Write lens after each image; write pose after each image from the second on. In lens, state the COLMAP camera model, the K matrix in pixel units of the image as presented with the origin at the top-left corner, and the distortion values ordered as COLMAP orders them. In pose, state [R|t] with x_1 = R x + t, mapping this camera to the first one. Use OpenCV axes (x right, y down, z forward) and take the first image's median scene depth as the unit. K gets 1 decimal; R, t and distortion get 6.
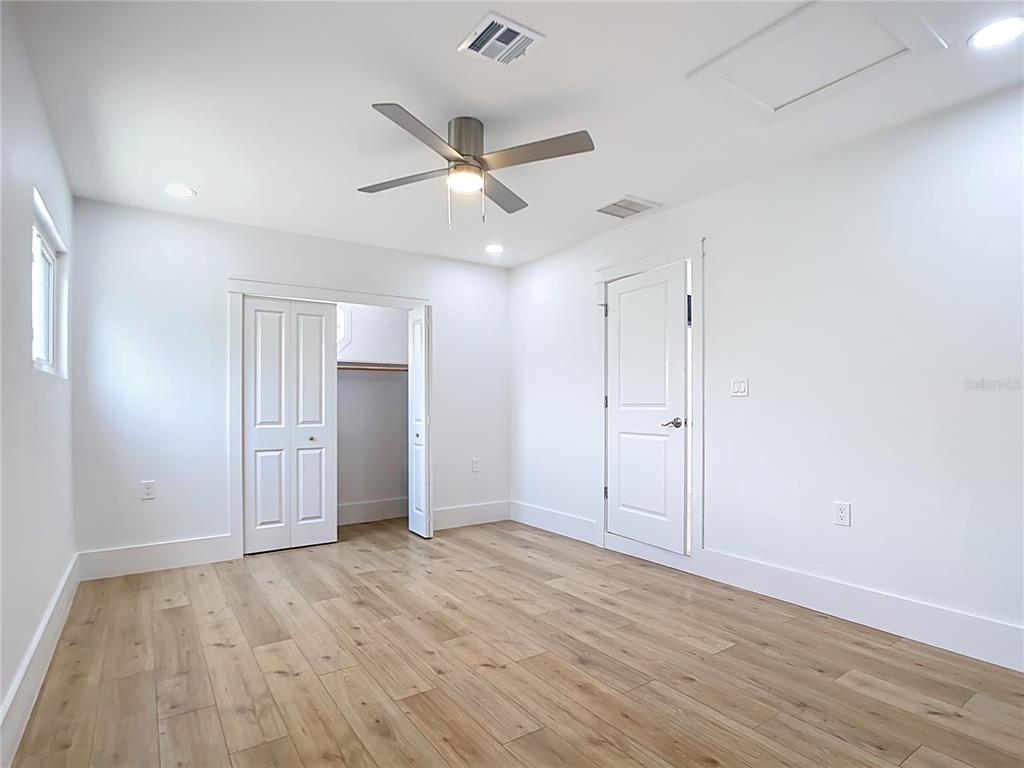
lens RADIAL K [[538.3, 0, 503.7], [0, 538.3, 388.5], [0, 0, 1]] dist [-0.033362, 0.016489]
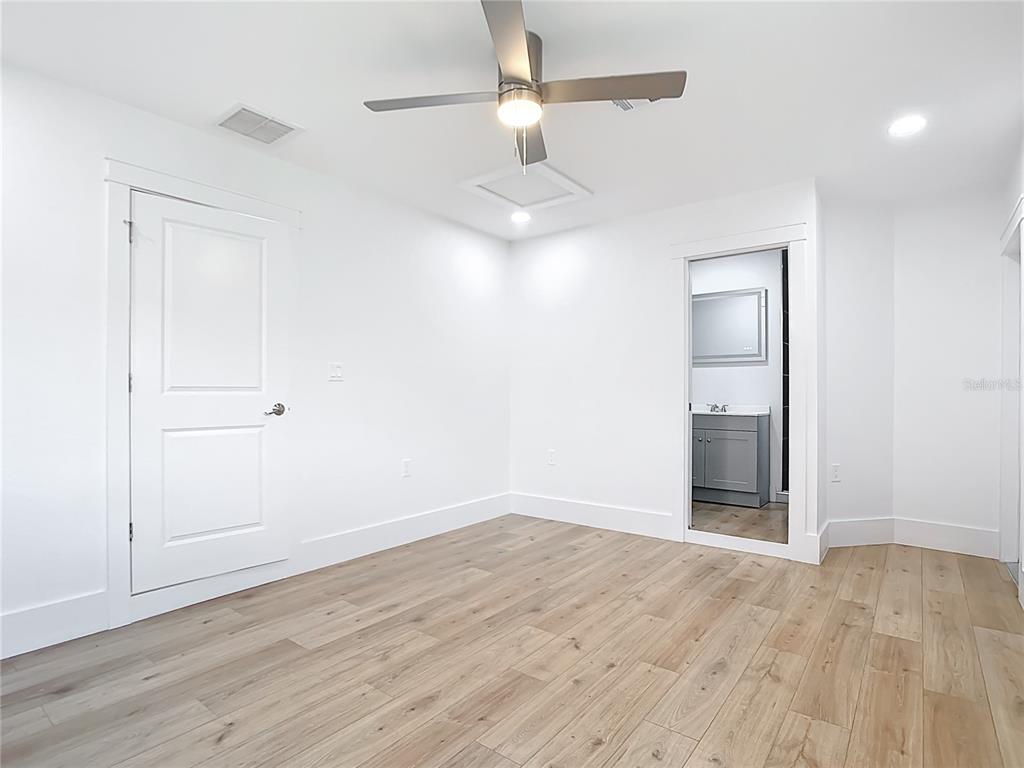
lens RADIAL K [[538.3, 0, 503.7], [0, 538.3, 388.5], [0, 0, 1]] dist [-0.033362, 0.016489]
pose [[-0.300733, 0.009532, 0.953661, -0.831401], [-0.028922, 0.999399, -0.019110, 0.048620], [-0.953270, -0.033329, -0.300276, 1.262493]]
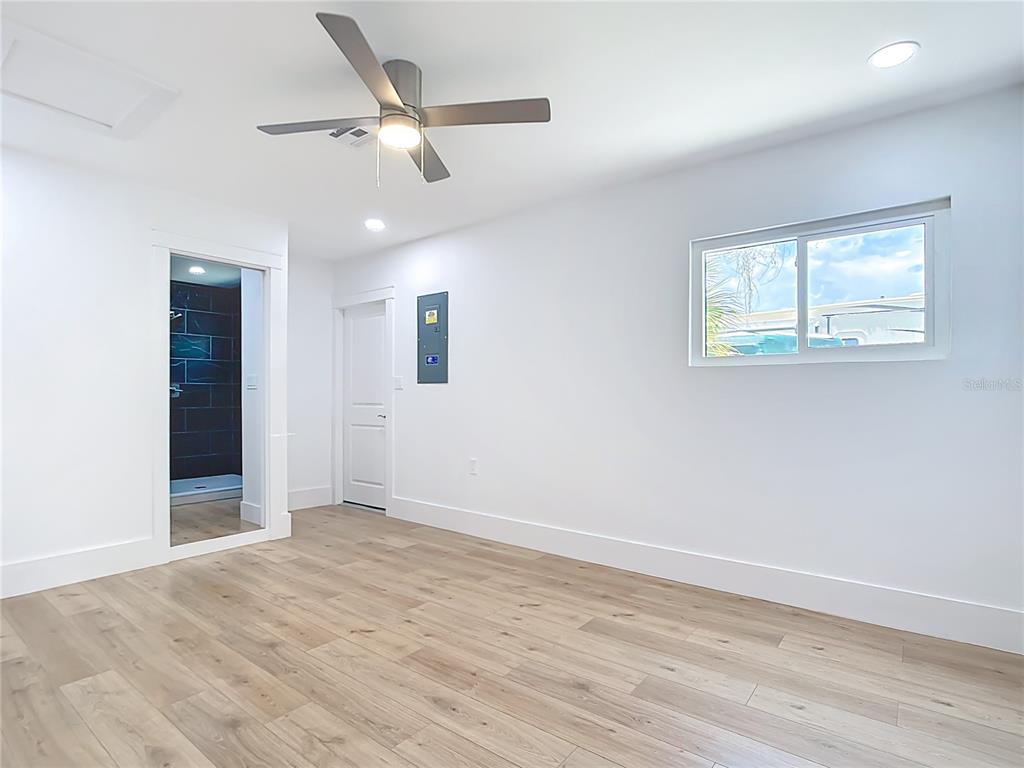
lens RADIAL K [[547.4, 0, 506.2], [0, 547.4, 396.6], [0, 0, 1]] dist [-0.033167, 0.015963]
pose [[-0.951872, 0.002075, -0.306488, 0.034868], [0.011528, 0.999512, -0.029035, 0.065471], [0.306278, -0.031171, -0.951432, 1.877081]]
